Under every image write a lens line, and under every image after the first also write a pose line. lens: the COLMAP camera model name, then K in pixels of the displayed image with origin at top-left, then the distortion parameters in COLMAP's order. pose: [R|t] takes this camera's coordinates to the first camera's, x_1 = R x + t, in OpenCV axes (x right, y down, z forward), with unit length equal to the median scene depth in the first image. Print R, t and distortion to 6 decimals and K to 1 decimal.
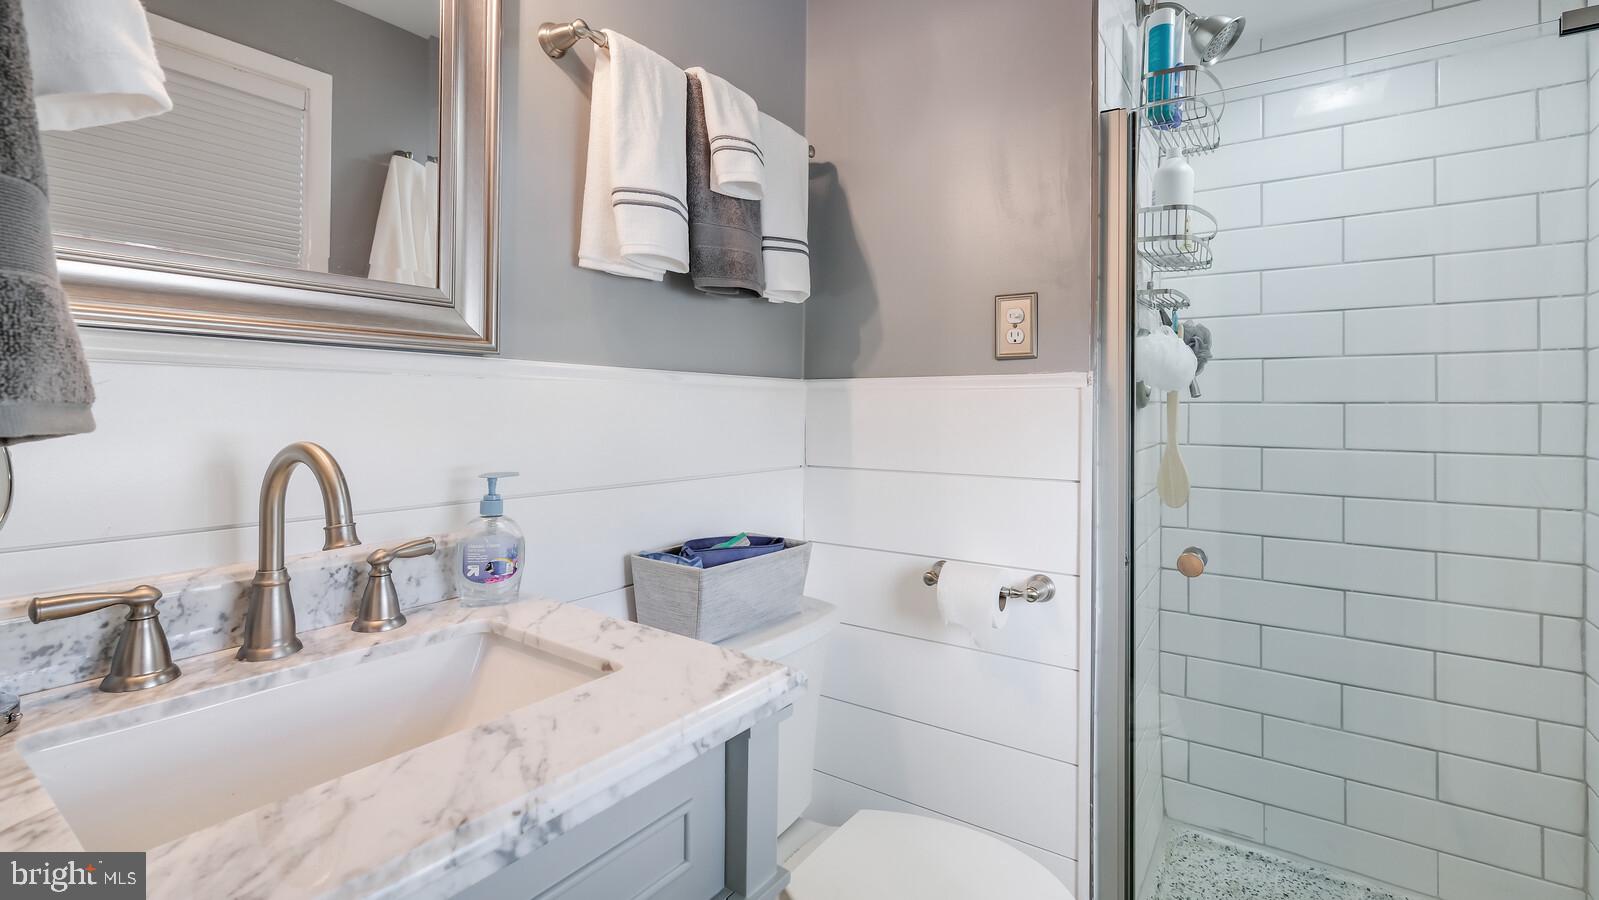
lens RADIAL K [[721.6, 0, 804.0], [0, 721.6, 394.5], [0, 0, 1]] dist [0.008032, -0.000265]
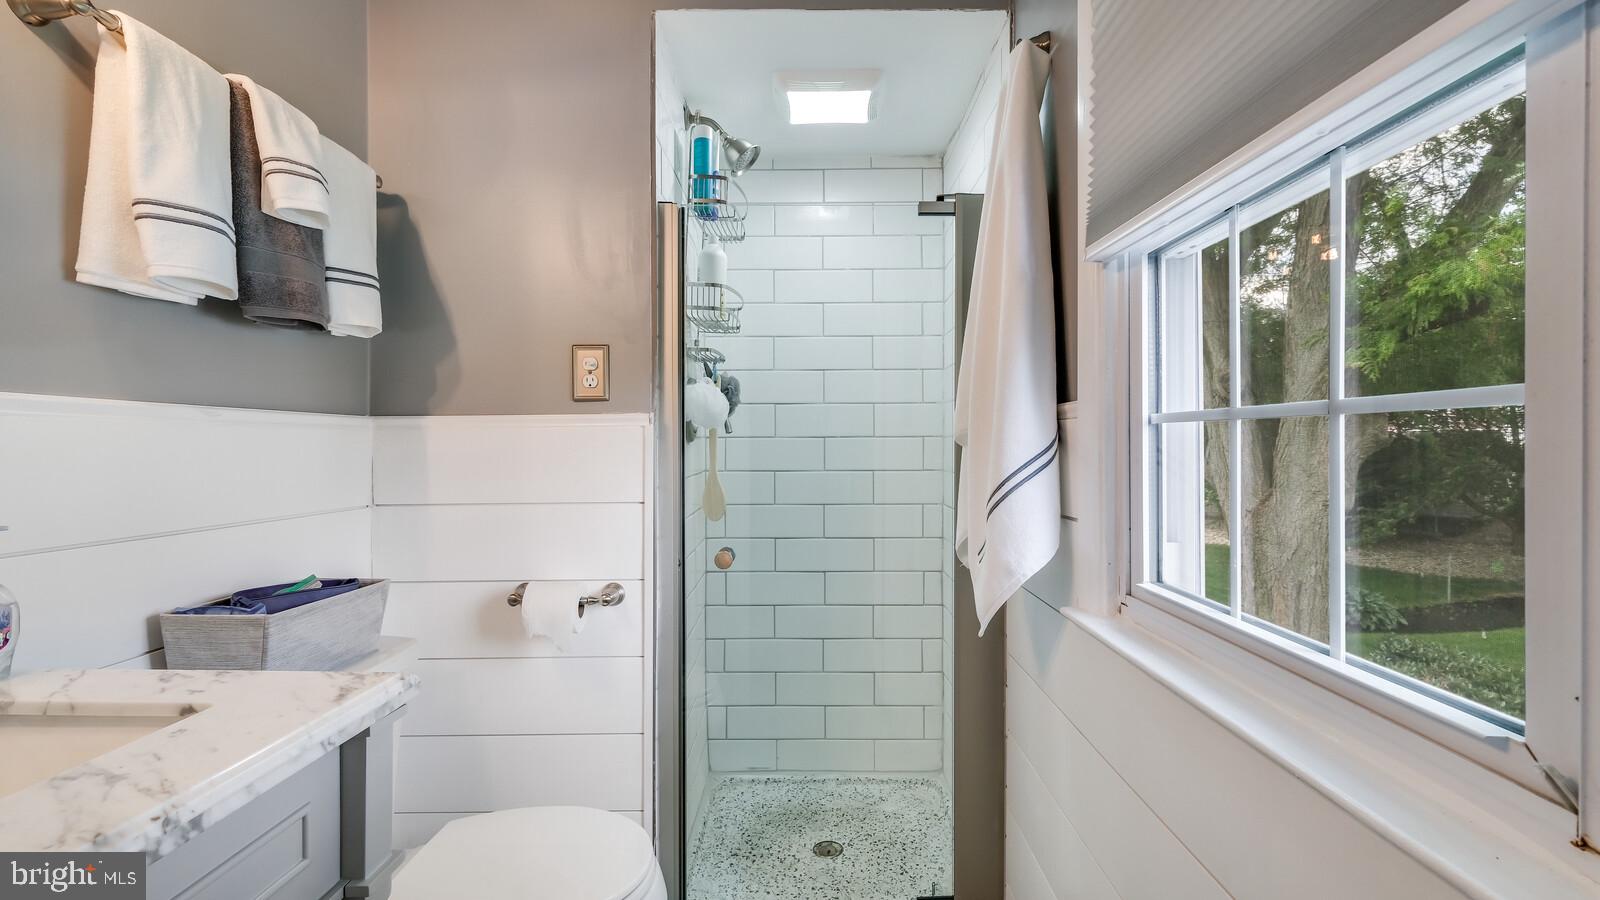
lens RADIAL K [[709.4, 0, 795.5], [0, 709.4, 448.0], [0, 0, 1]] dist [0.006140, 0.000591]
pose [[0.837732, -0.014433, 0.545891, -0.056947], [0.000512, 0.999671, 0.025644, -0.002971], [-0.546082, -0.021203, 0.837464, -0.141654]]
